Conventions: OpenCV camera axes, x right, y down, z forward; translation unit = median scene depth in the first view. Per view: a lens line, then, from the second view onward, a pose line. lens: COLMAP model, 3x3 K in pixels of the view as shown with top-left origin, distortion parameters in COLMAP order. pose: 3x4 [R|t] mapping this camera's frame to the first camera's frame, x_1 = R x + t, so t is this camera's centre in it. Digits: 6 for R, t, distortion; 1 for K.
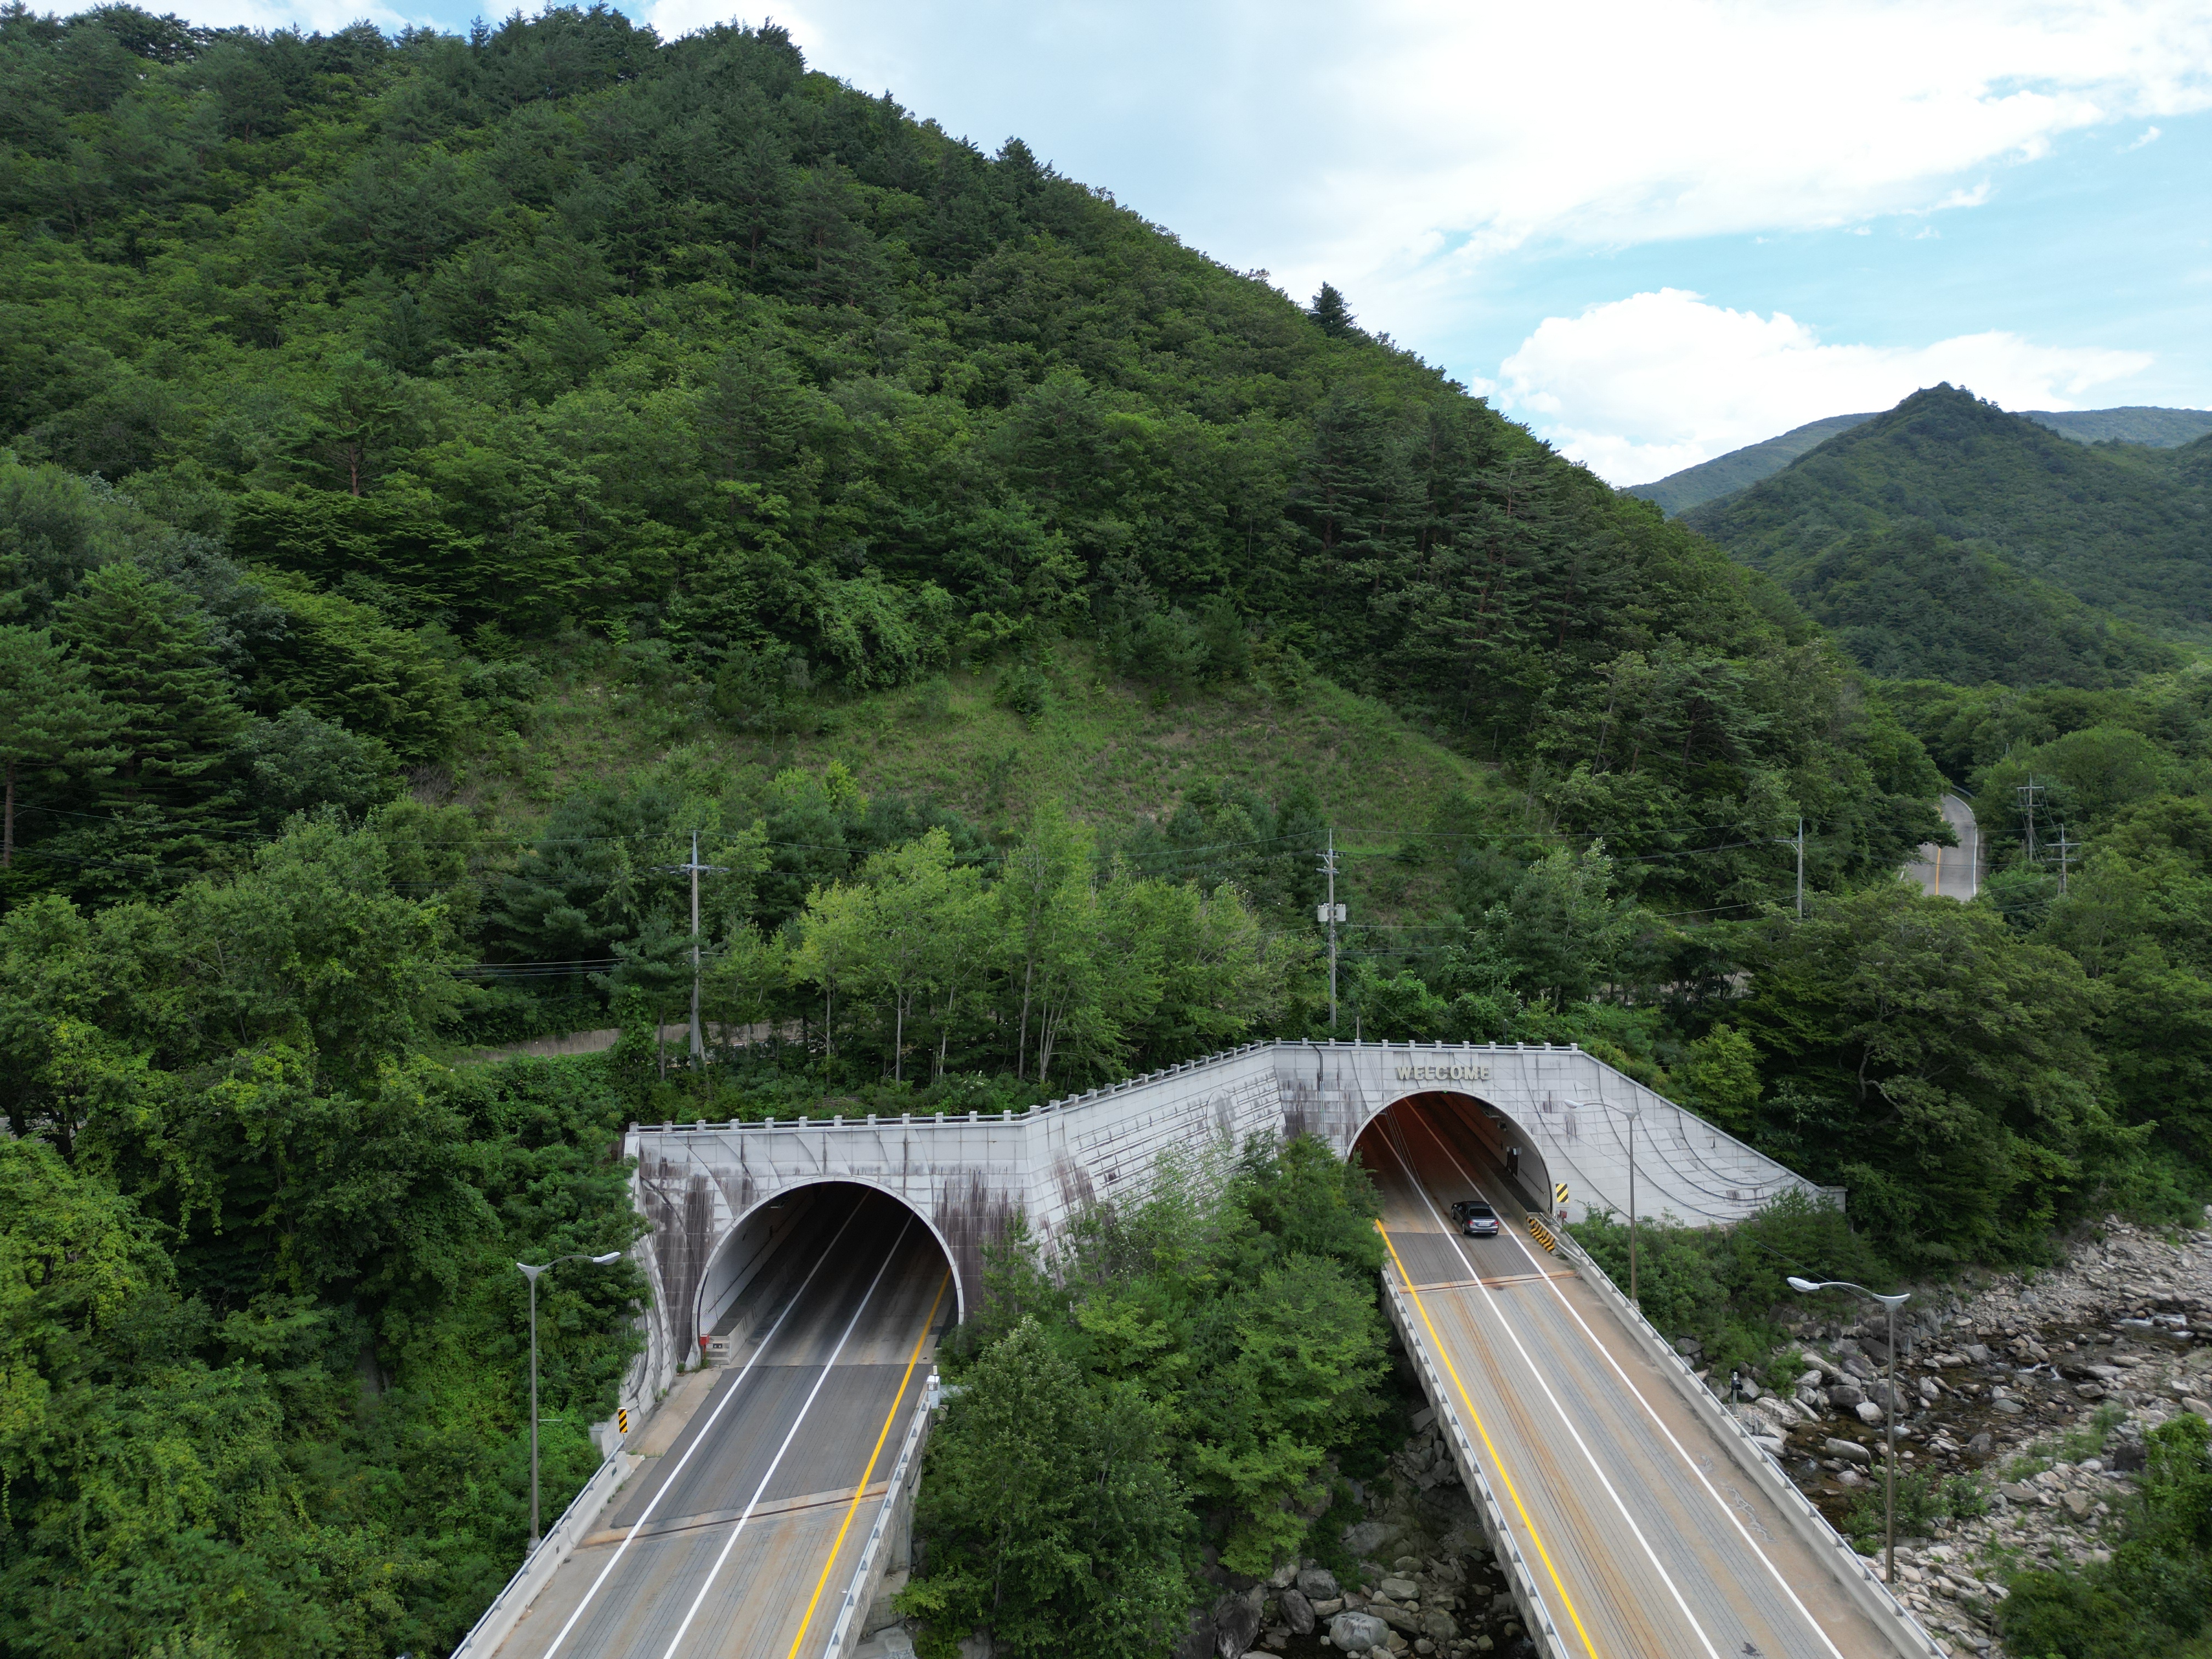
lens RADIAL K [[1541.9, 0, 1106.0], [0, 1541.9, 829.5], [0, 0, 1]] dist [0.083775, -0.079110]
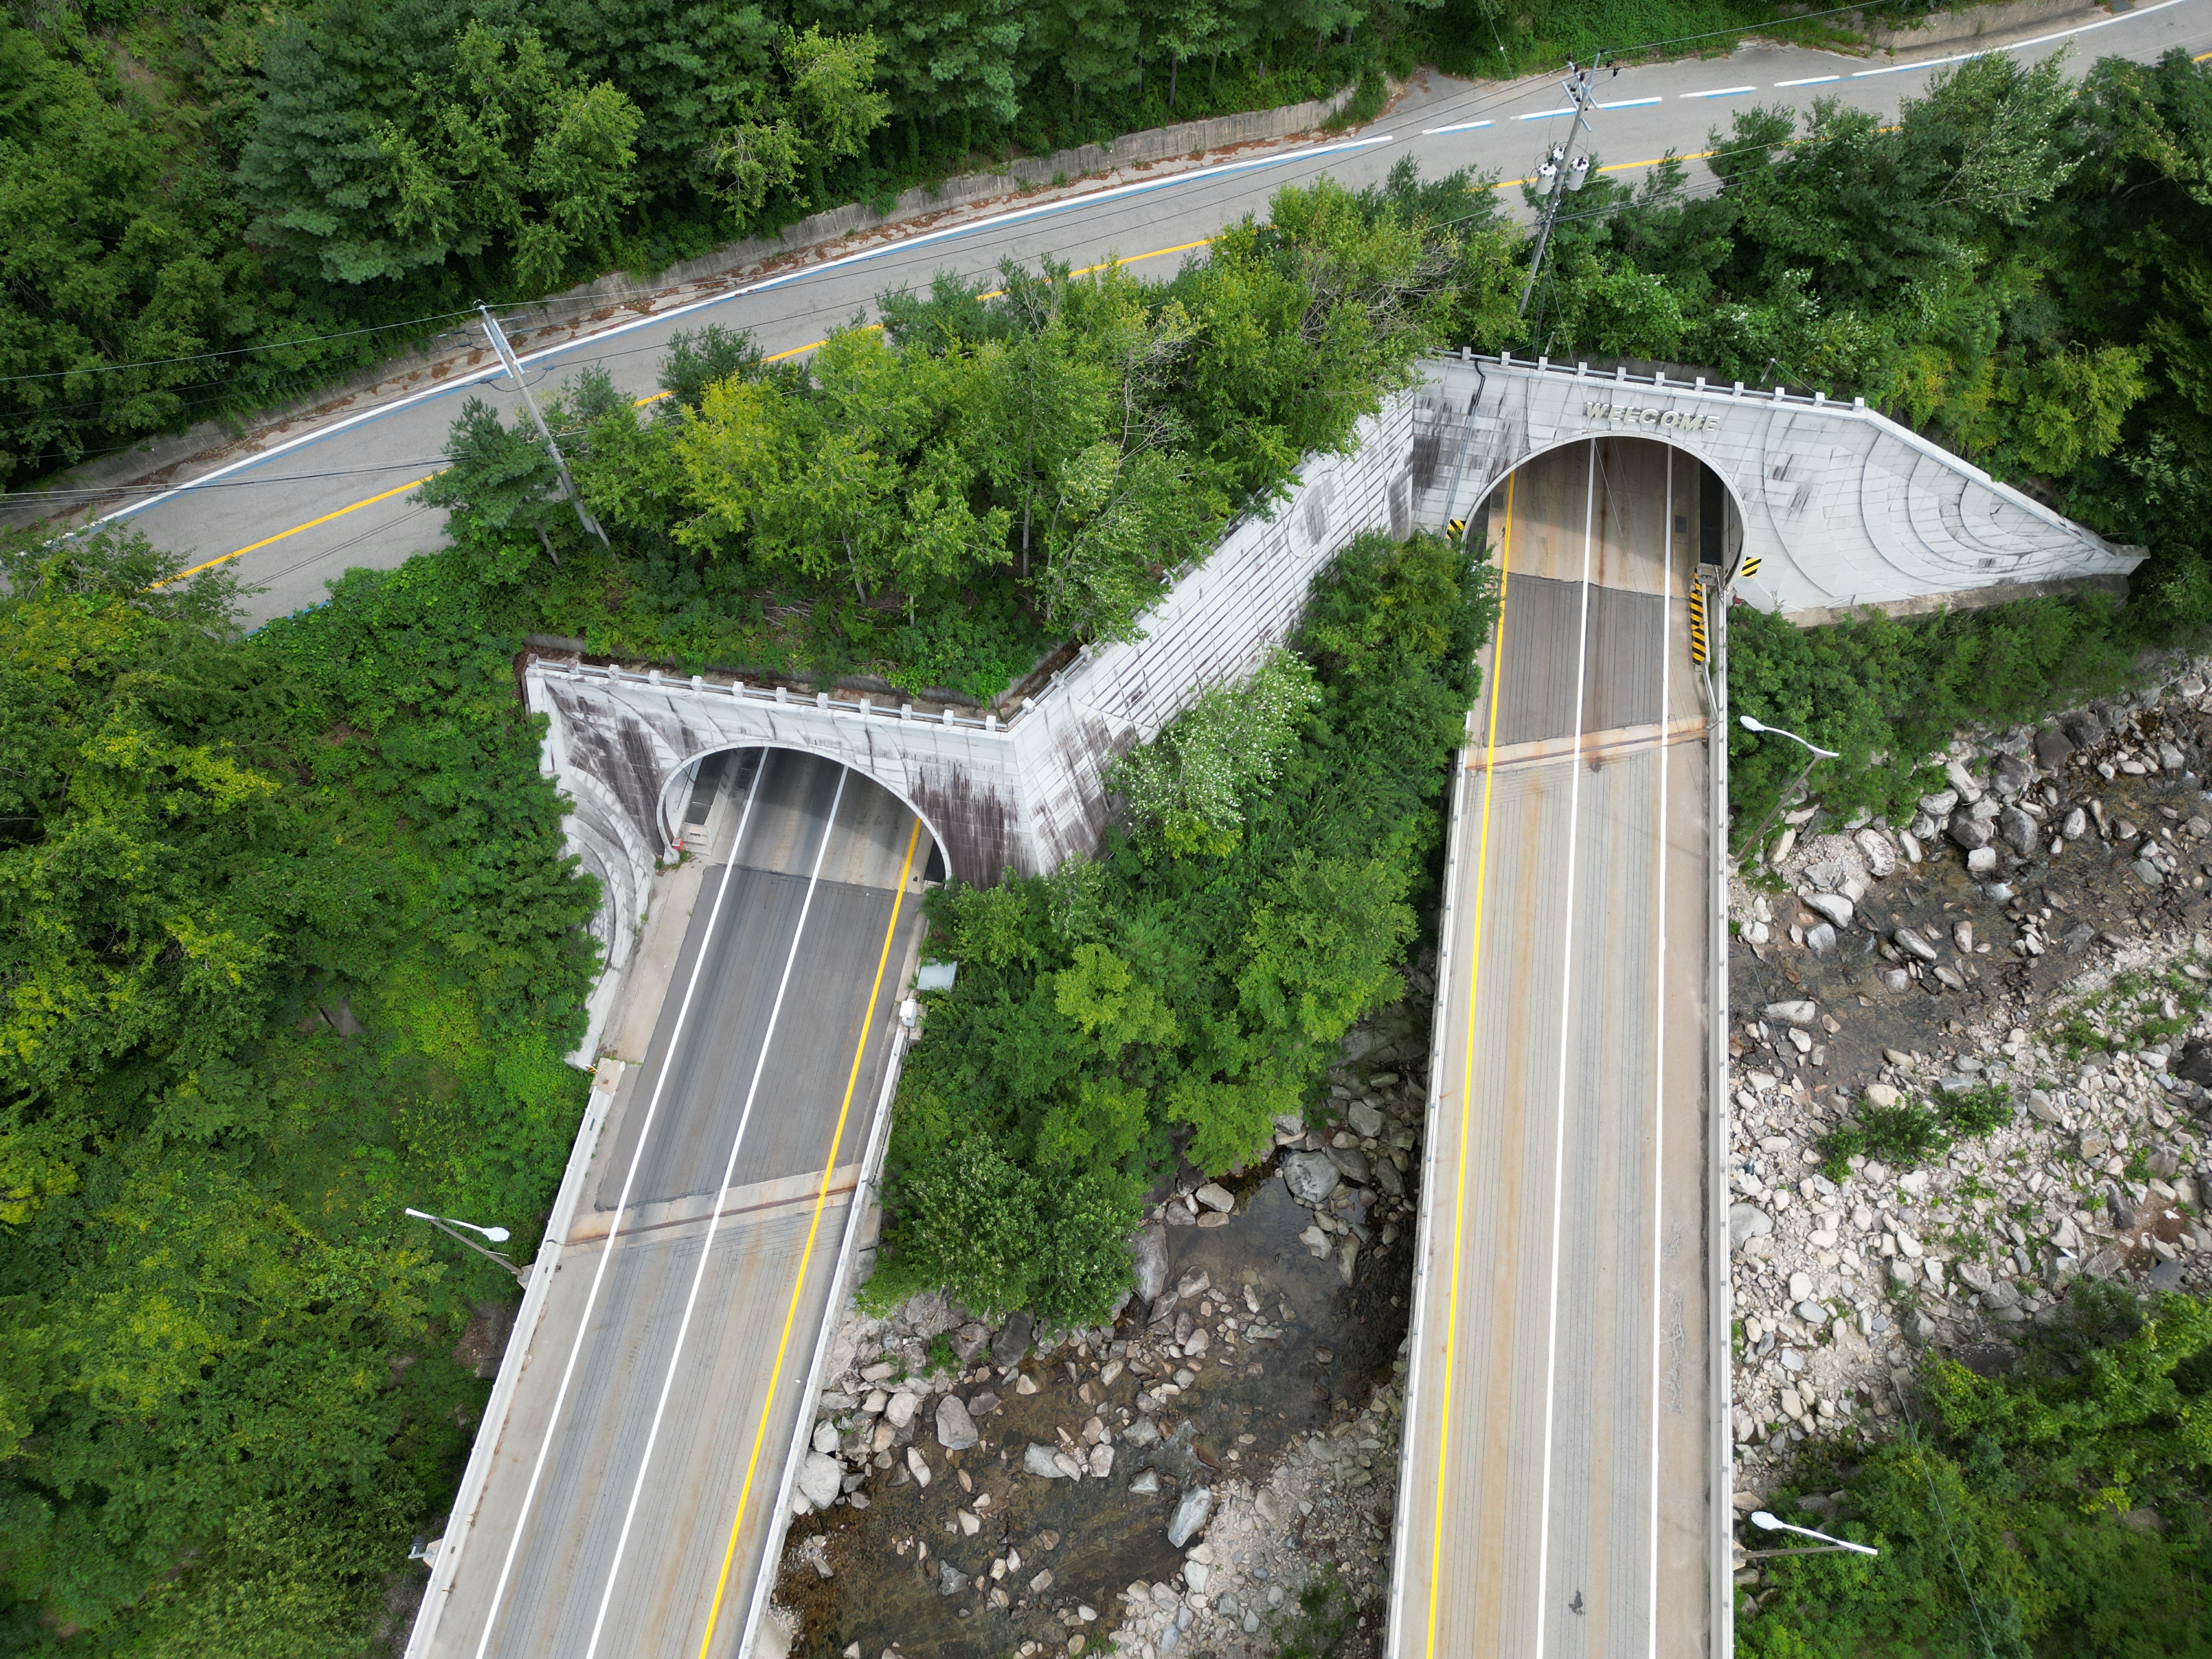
lens RADIAL K [[1557.7, 0, 1106.0], [0, 1557.7, 829.5], [0, 0, 1]] dist [0.075134, -0.071753]
pose [[0.990358, 0.125200, -0.059304, 0.037465], [-0.007918, 0.478540, 0.878030, -0.380486], [0.138309, -0.869094, 0.474918, 0.460690]]
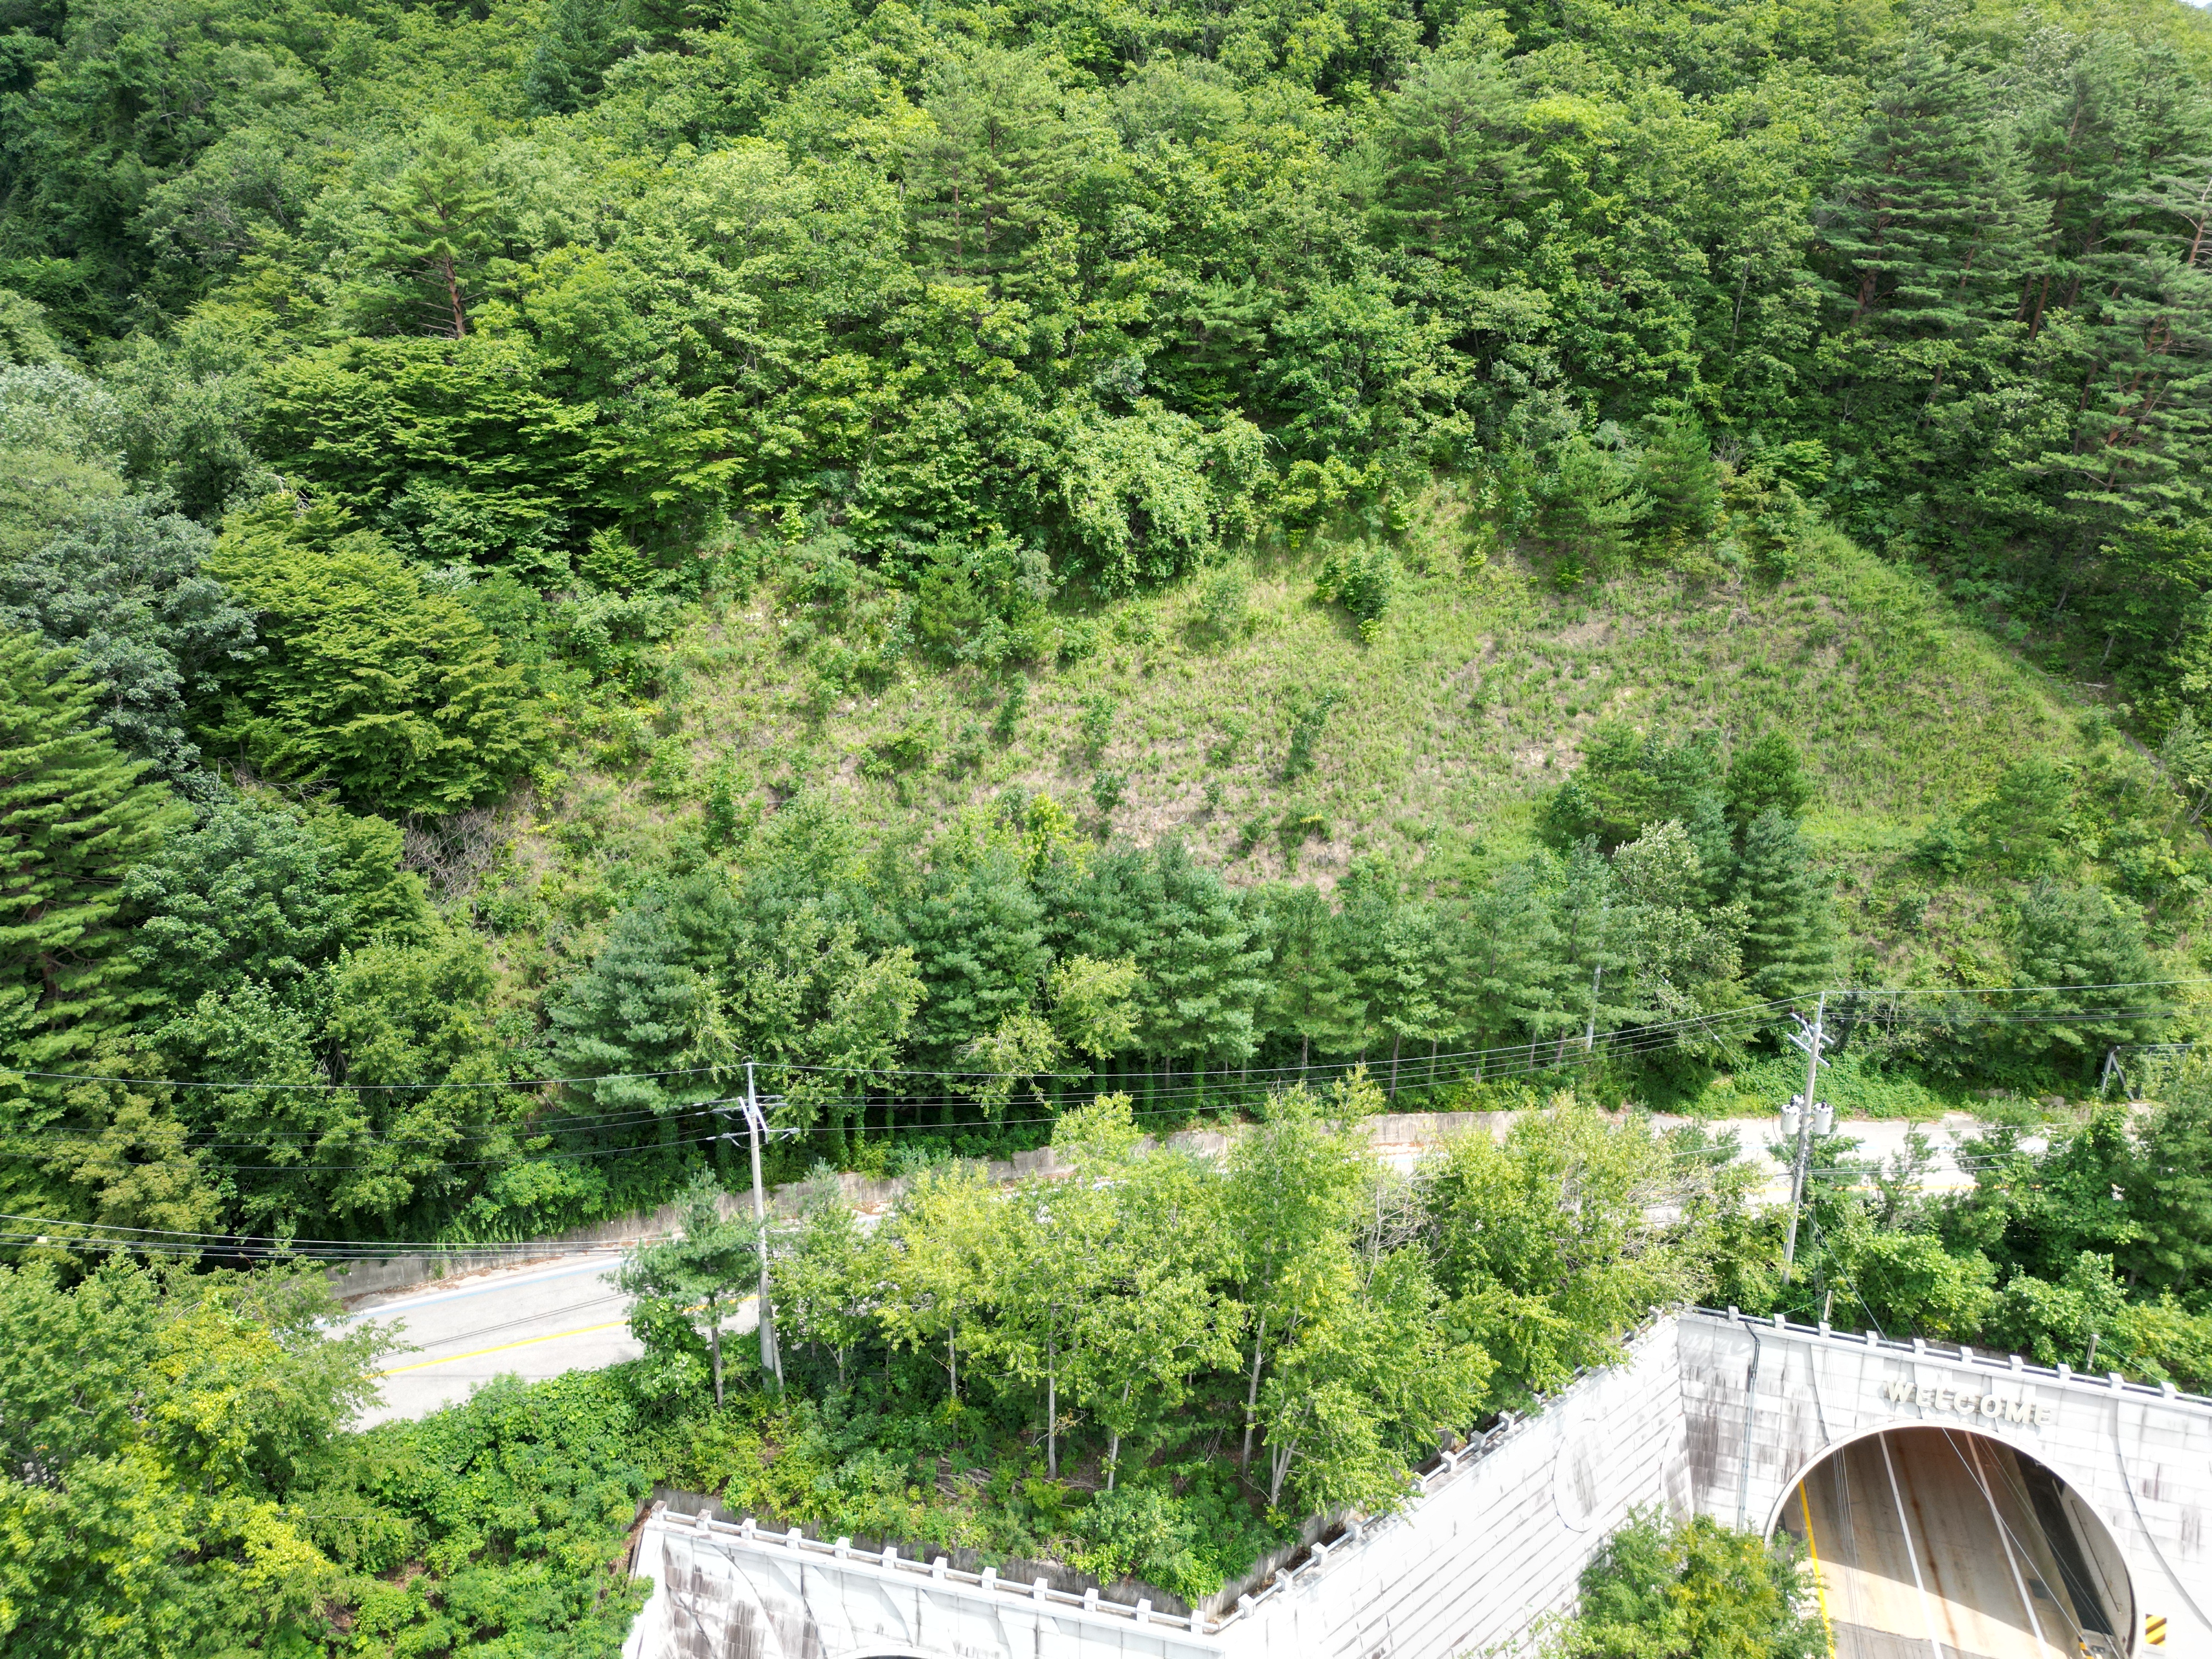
lens RADIAL K [[1557.7, 0, 1106.0], [0, 1557.7, 829.5], [0, 0, 1]] dist [0.075134, -0.071753]
pose [[0.967276, 0.083786, -0.239494, 0.018784], [-0.018587, 0.964766, 0.262450, -0.219861], [0.253046, -0.249410, 0.934753, 0.381733]]
